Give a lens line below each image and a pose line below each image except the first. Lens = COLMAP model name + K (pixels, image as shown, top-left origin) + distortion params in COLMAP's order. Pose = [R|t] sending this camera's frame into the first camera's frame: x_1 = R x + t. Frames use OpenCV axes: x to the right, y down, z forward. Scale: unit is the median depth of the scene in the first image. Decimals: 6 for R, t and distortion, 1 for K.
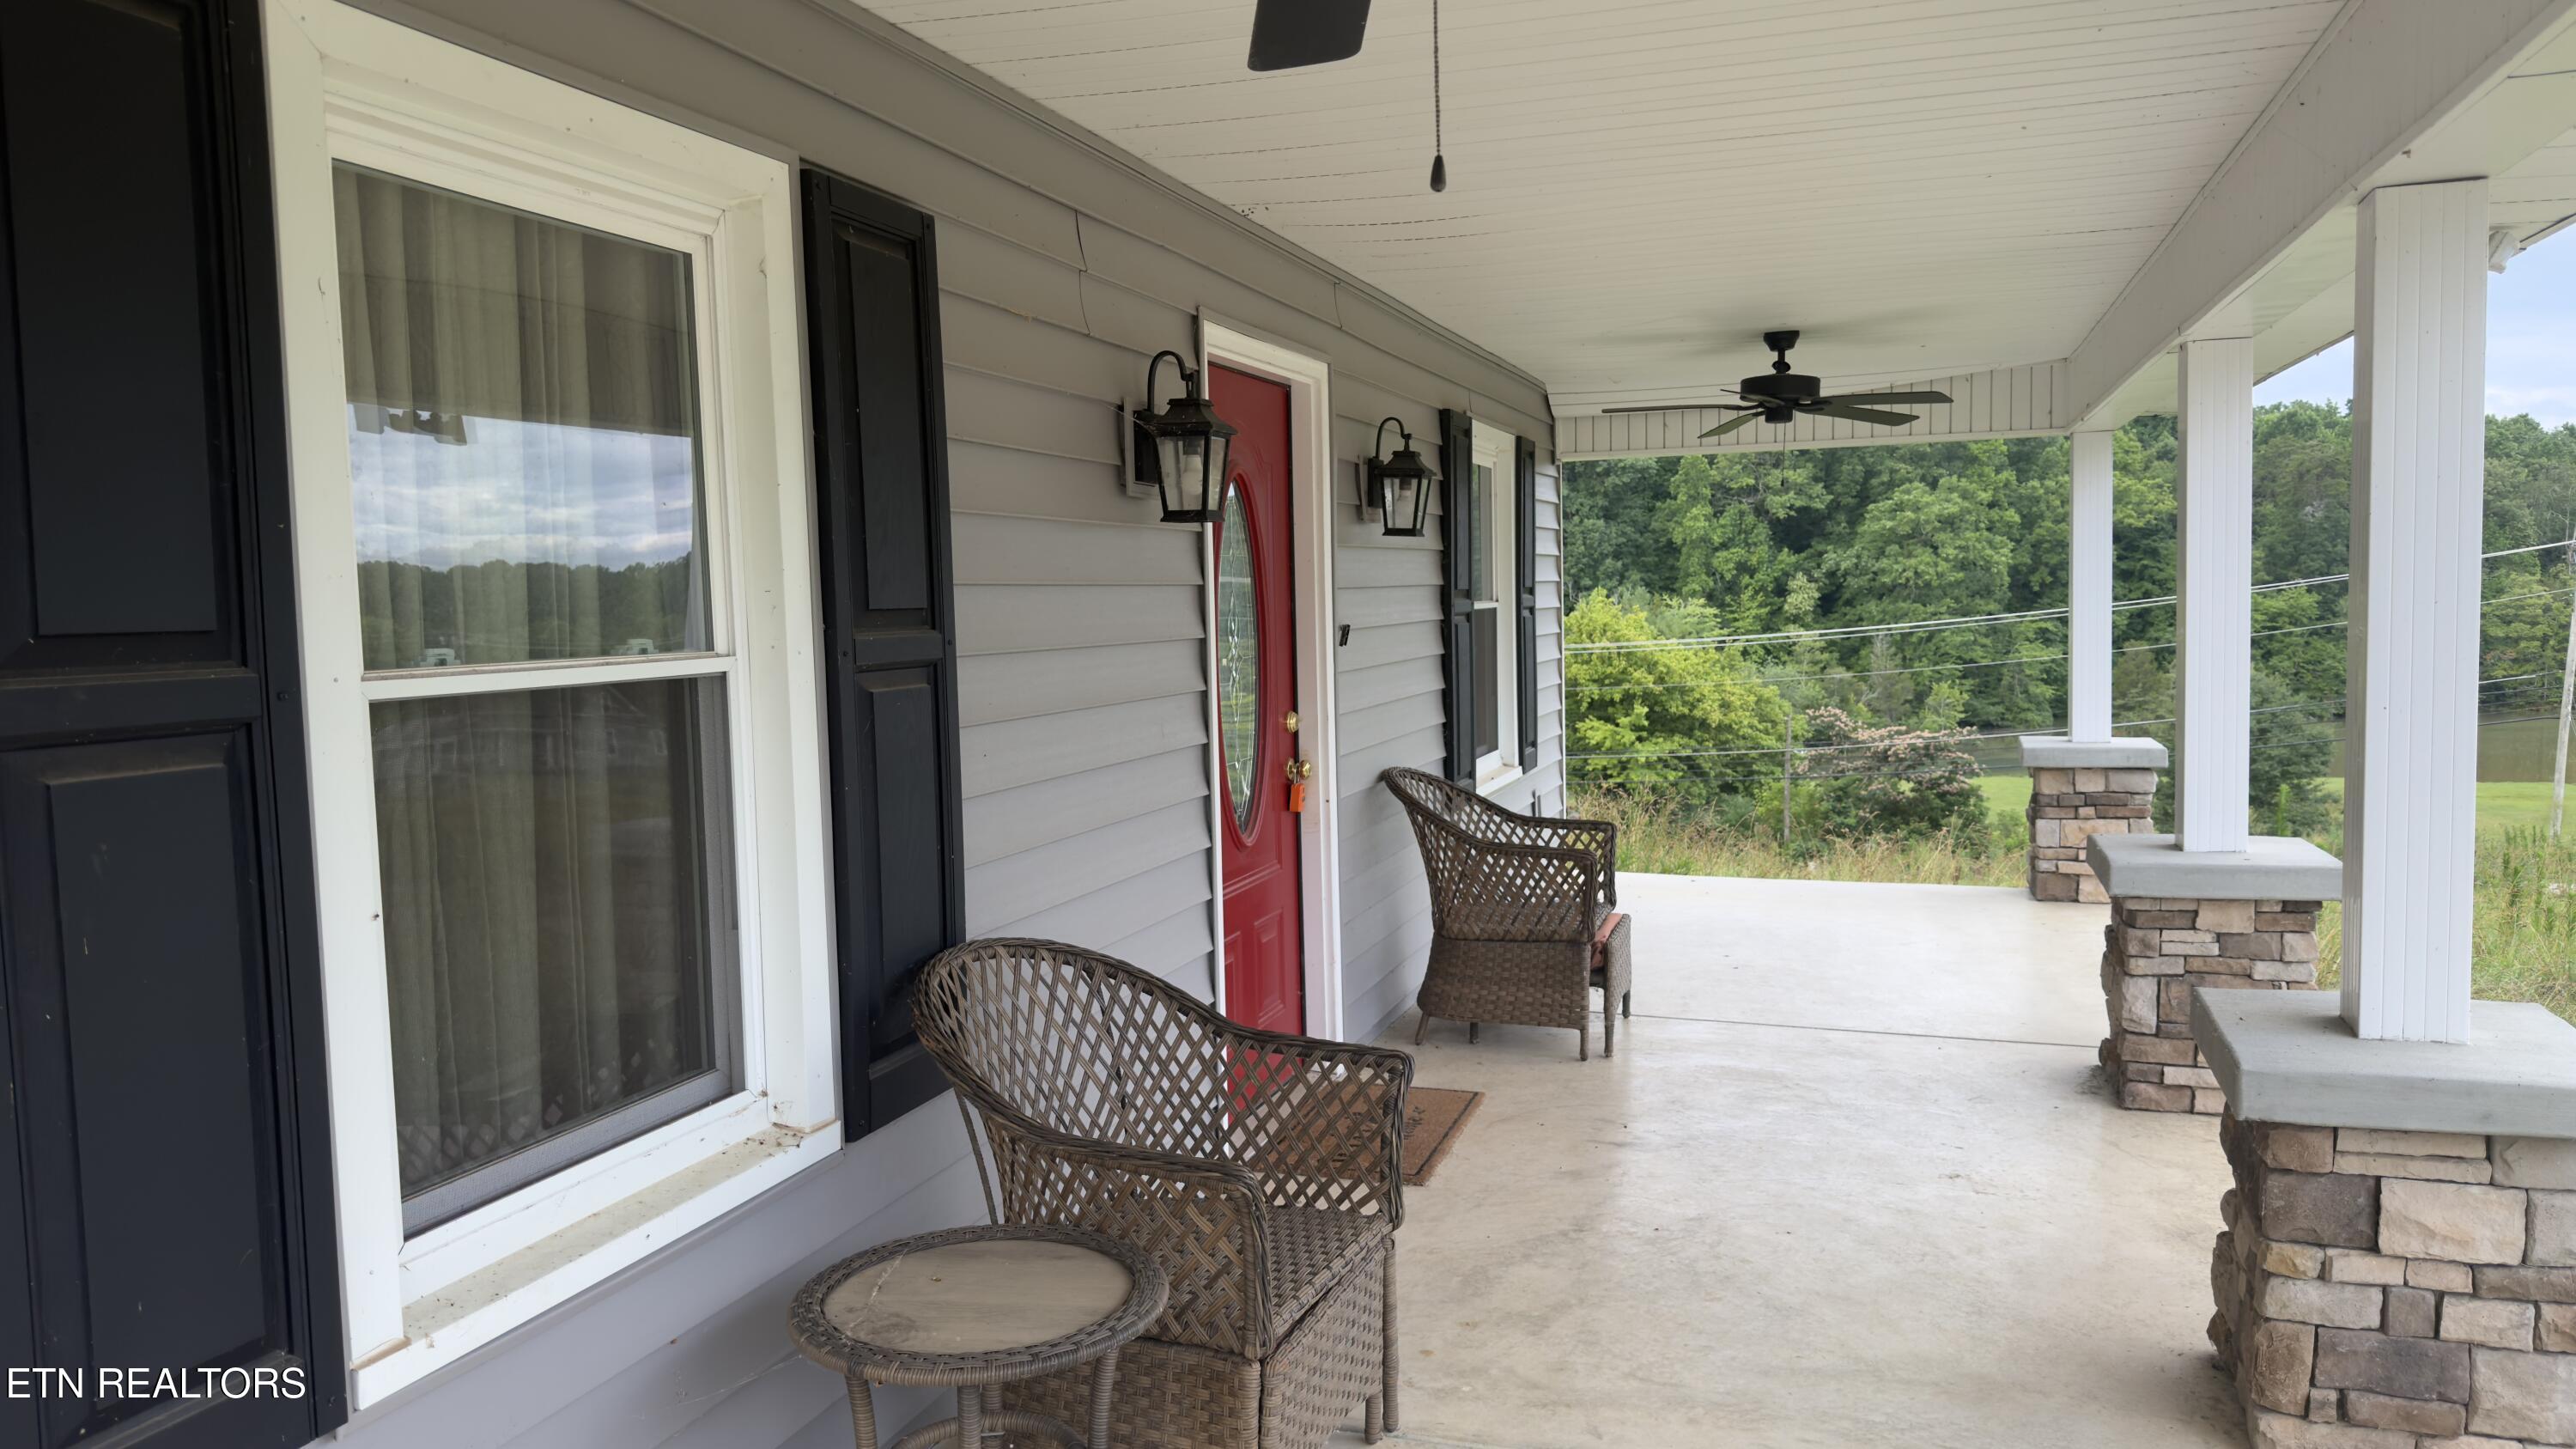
lens RADIAL K [[1761.4, 0, 1210.4], [0, 1761.4, 728.5], [0, 0, 1]] dist [0.083520, -0.117385]
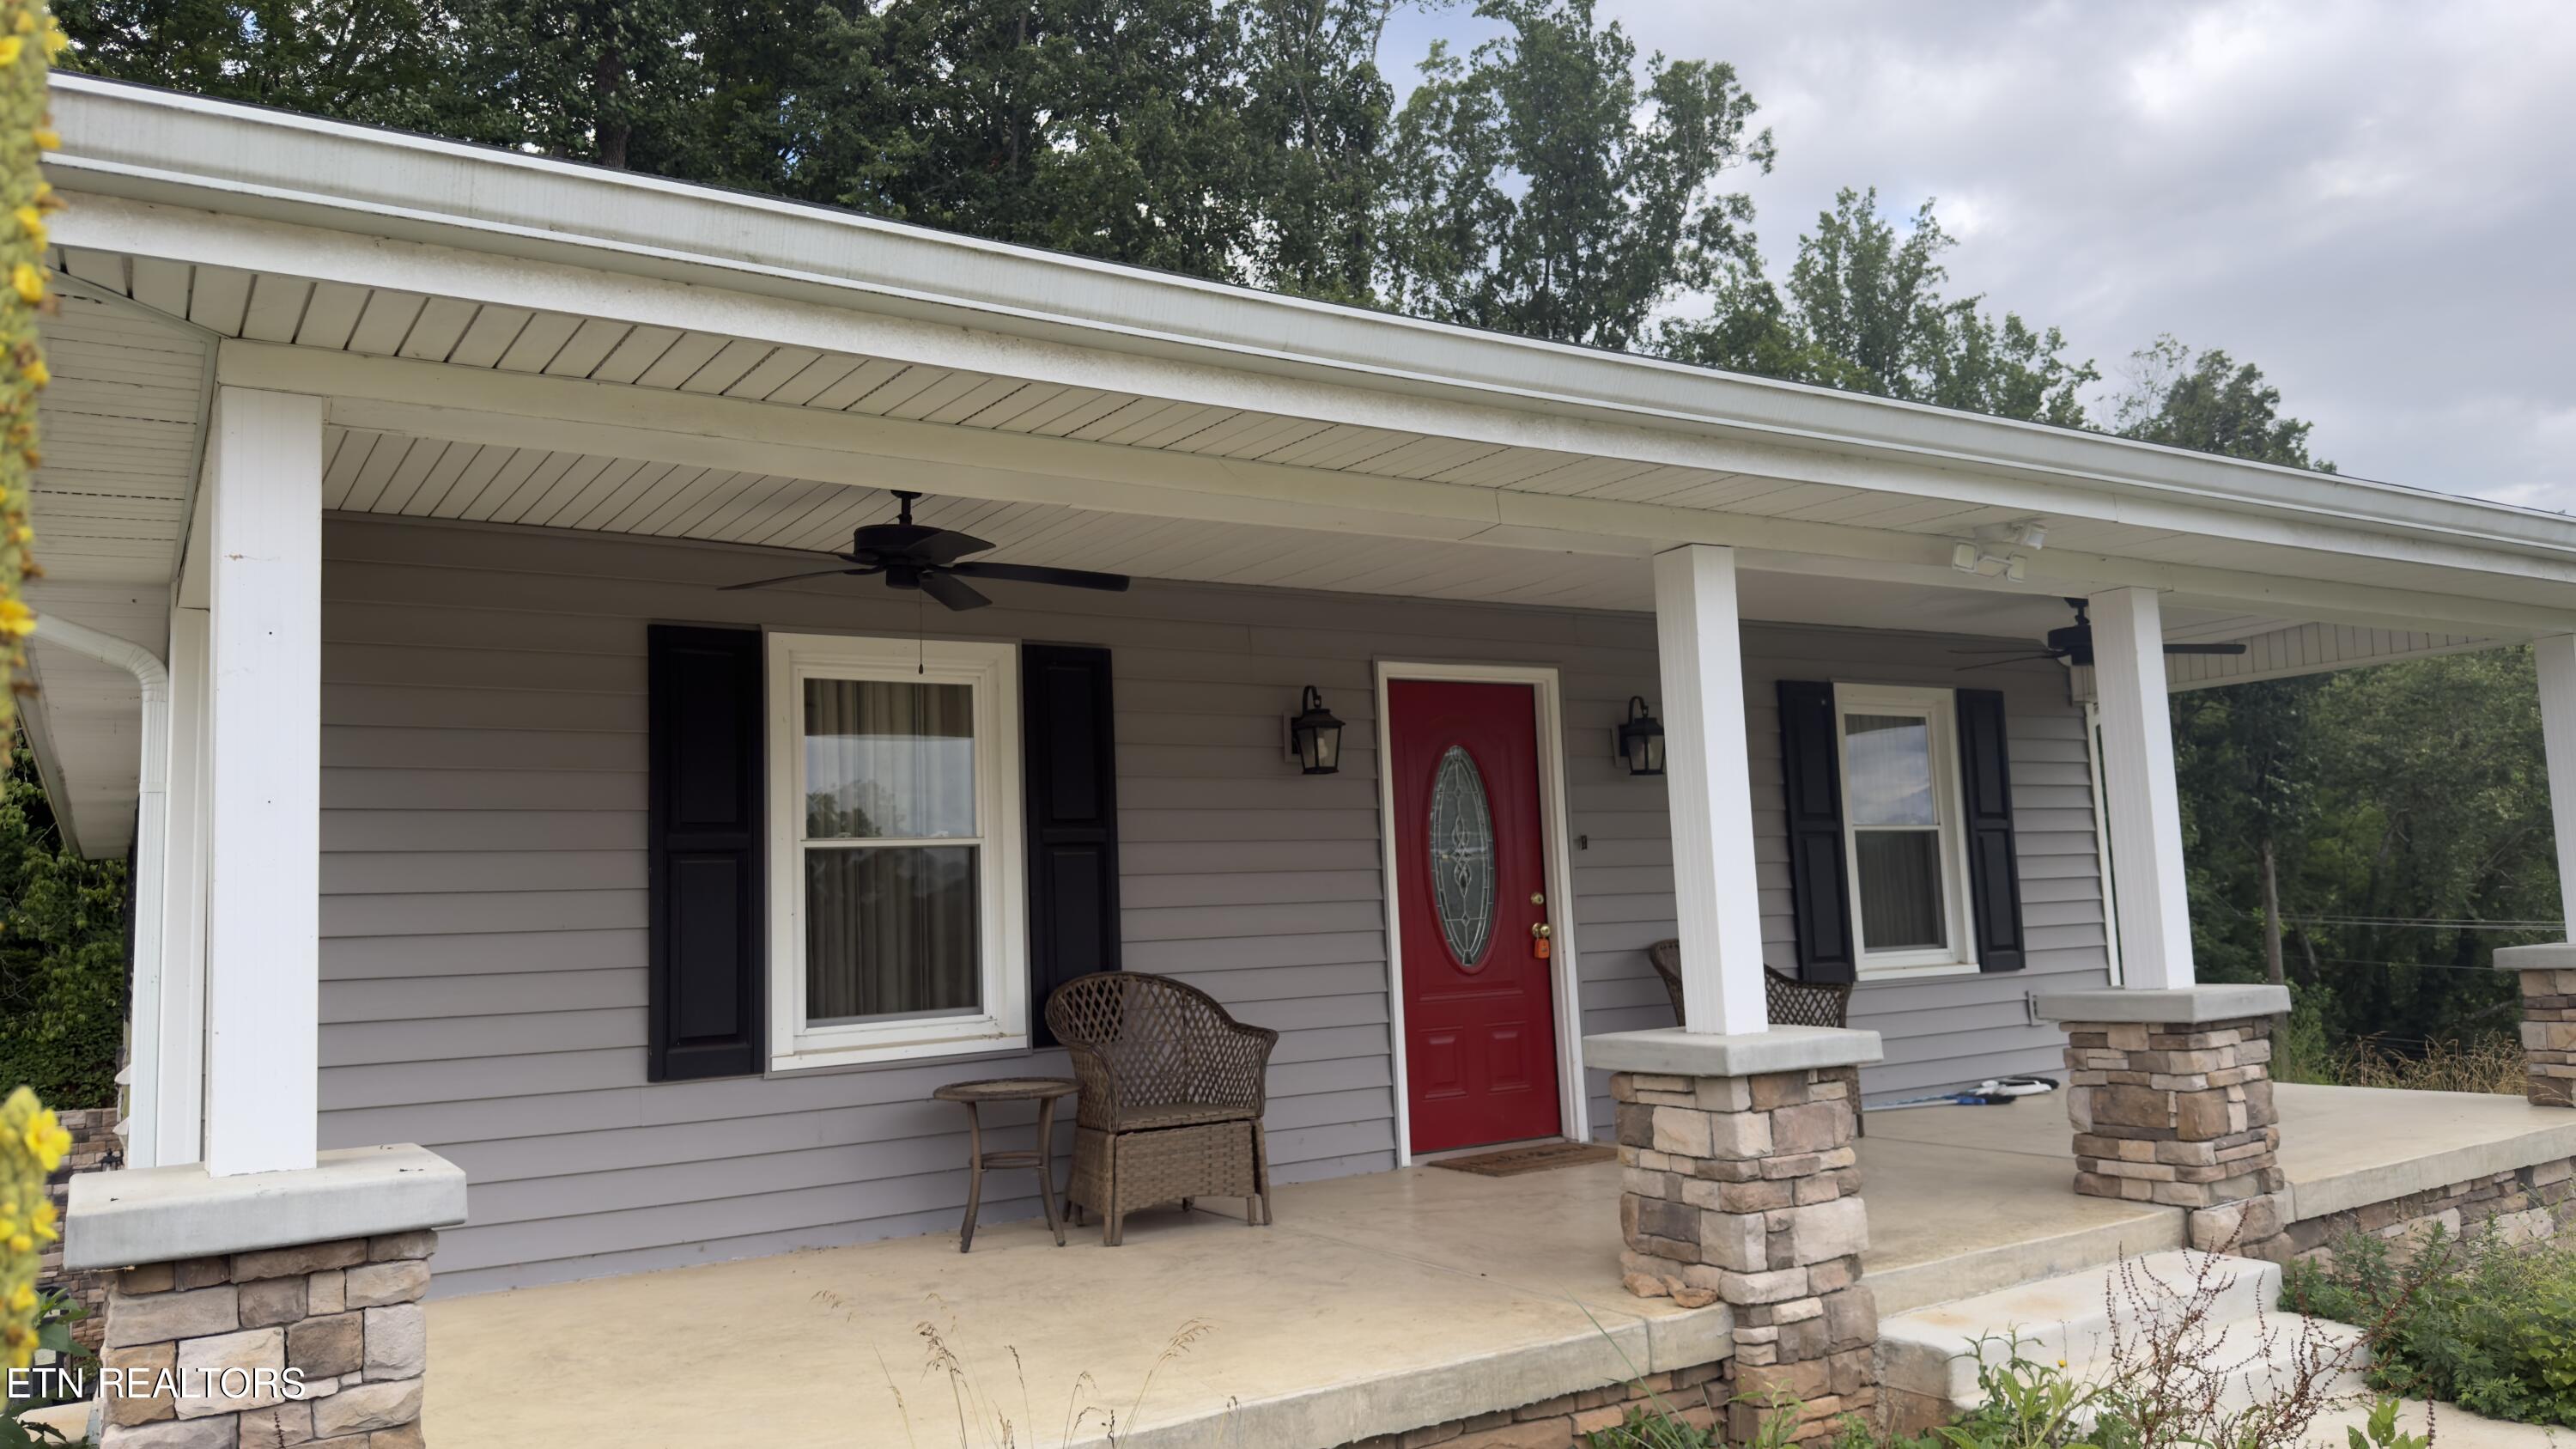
lens RADIAL K [[1830.0, 0, 1277.8], [0, 1830.0, 718.2], [0, 0, 1]] dist [0.089651, -0.094111]
pose [[0.772757, -0.079159, -0.629746, 1.458912], [-0.026552, 0.987292, -0.156685, 0.160037], [0.634147, 0.137801, 0.760835, -0.636658]]
